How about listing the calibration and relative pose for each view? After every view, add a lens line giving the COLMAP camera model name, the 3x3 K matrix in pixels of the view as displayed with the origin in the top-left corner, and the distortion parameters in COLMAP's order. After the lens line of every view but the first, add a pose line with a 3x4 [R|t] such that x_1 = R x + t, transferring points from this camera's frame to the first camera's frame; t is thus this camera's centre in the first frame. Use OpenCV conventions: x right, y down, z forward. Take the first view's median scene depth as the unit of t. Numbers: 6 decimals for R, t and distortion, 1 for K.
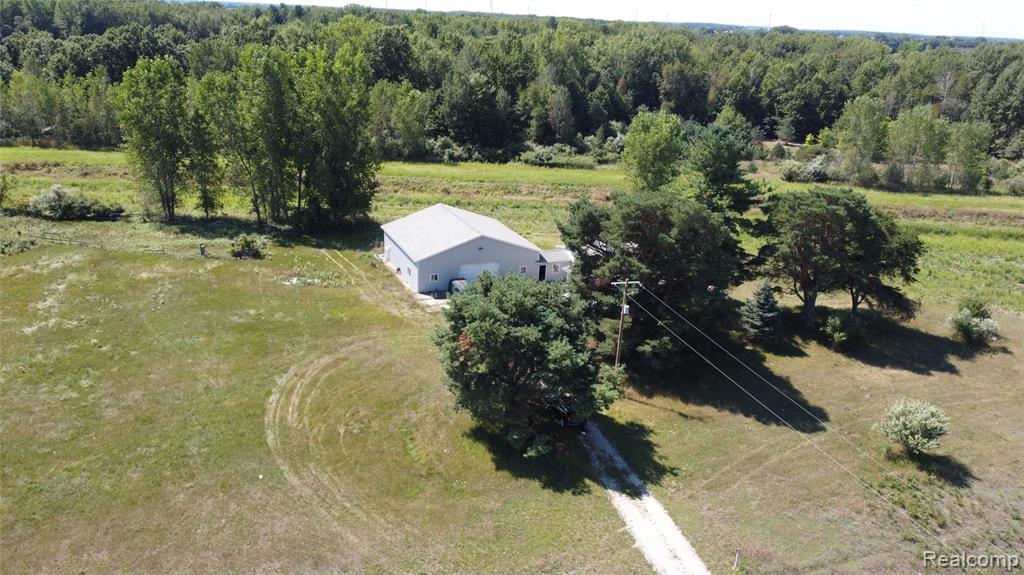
lens RADIAL K [[785.4, 0, 512.0], [0, 785.4, 287.5], [0, 0, 1]] dist [0.005922, -0.005316]
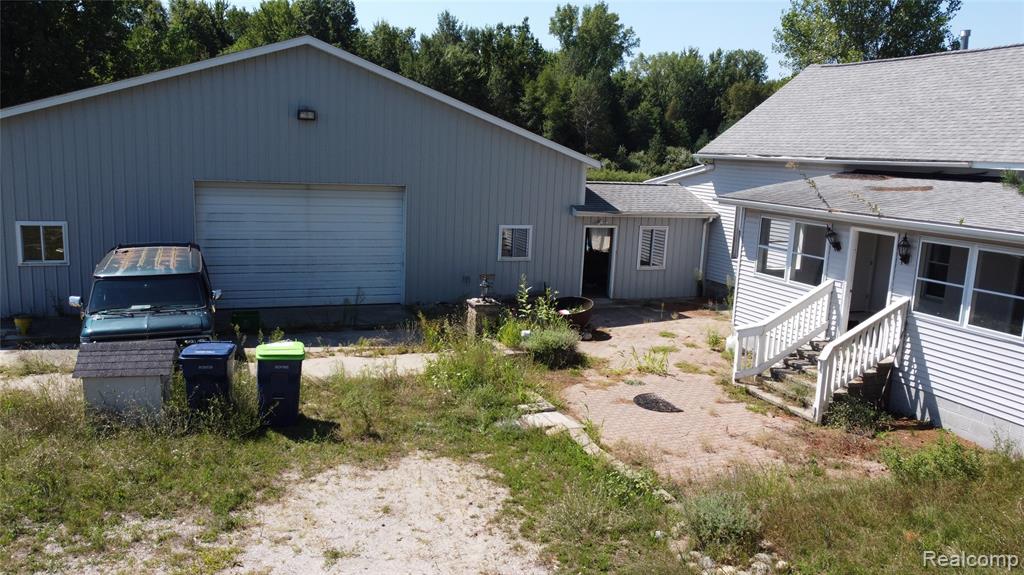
lens RADIAL K [[799.3, 0, 512.0], [0, 799.3, 287.5], [0, 0, 1]] dist [0.001047, -0.001502]
pose [[0.999908, 0.004984, -0.012636, 0.021972], [-0.006895, 0.987728, -0.156030, 0.036637], [0.011703, 0.156102, 0.987672, 1.103144]]
